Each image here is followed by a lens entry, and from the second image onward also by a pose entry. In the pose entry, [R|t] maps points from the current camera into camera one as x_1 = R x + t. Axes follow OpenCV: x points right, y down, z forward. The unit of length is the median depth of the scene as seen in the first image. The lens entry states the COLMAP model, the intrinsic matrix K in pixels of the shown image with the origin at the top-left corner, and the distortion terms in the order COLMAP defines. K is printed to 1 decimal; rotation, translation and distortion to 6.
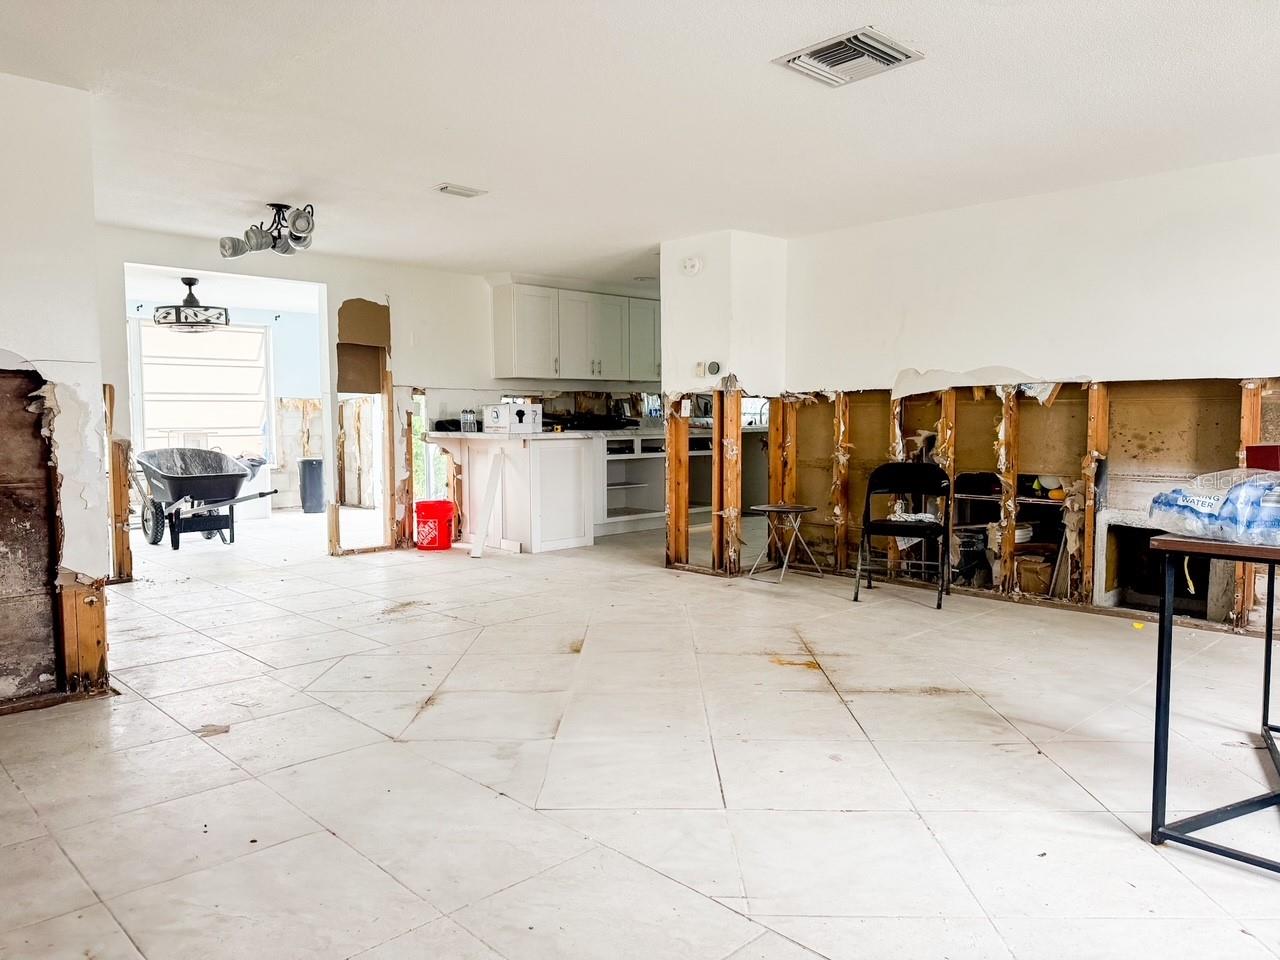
lens RADIAL K [[894.7, 0, 637.2], [0, 894.7, 479.3], [0, 0, 1]] dist [0.042147, -0.026807]
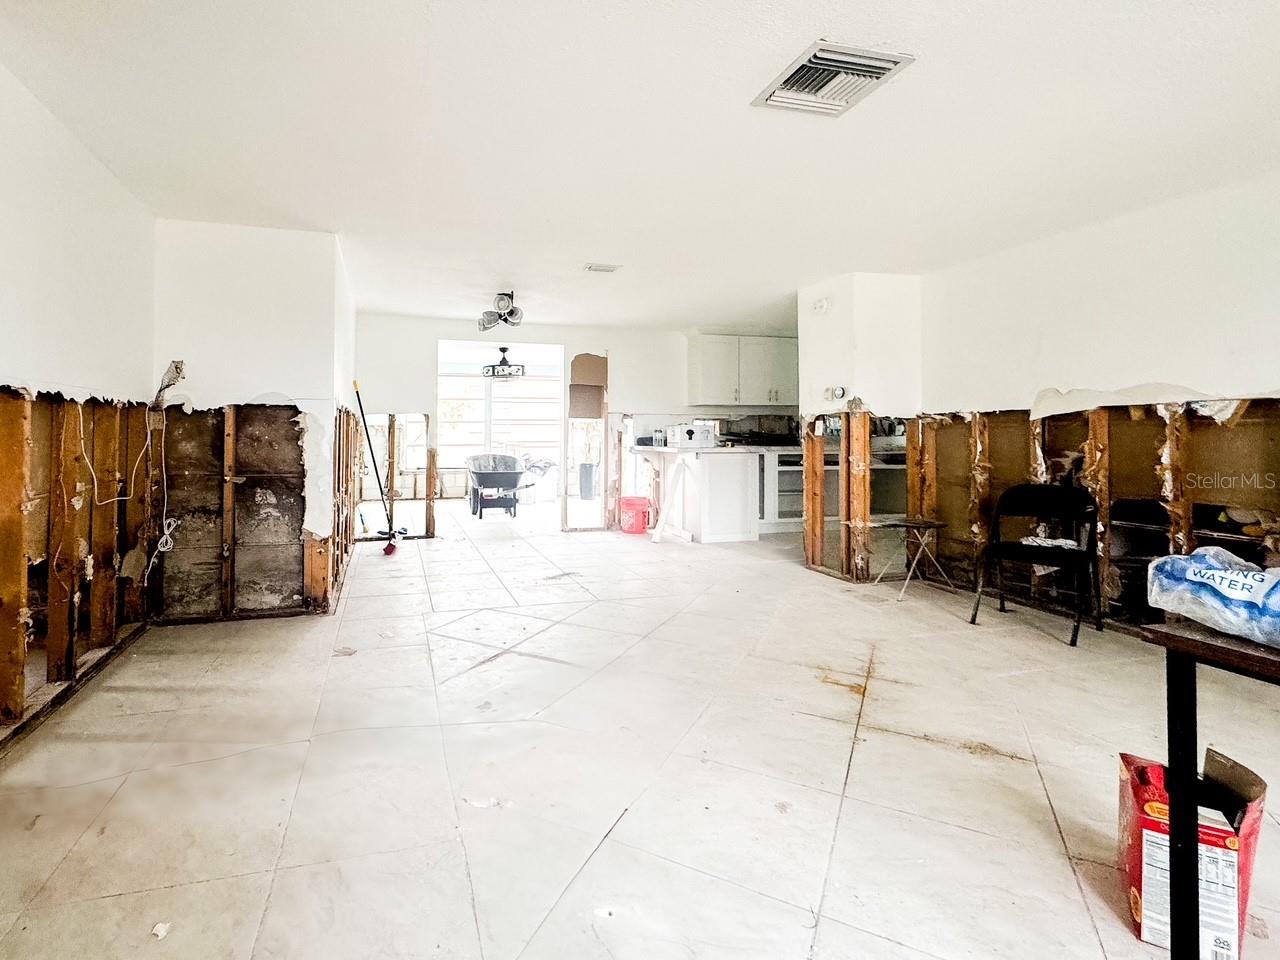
lens RADIAL K [[601.3, 0, 632.9], [0, 601.3, 427.5], [0, 0, 1]] dist [-0.016423, 0.003841]
pose [[0.868297, -0.000586, -0.496044, 0.231692], [-0.039790, 0.996695, -0.070827, -0.016752], [0.494446, 0.081236, 0.865404, 0.216280]]
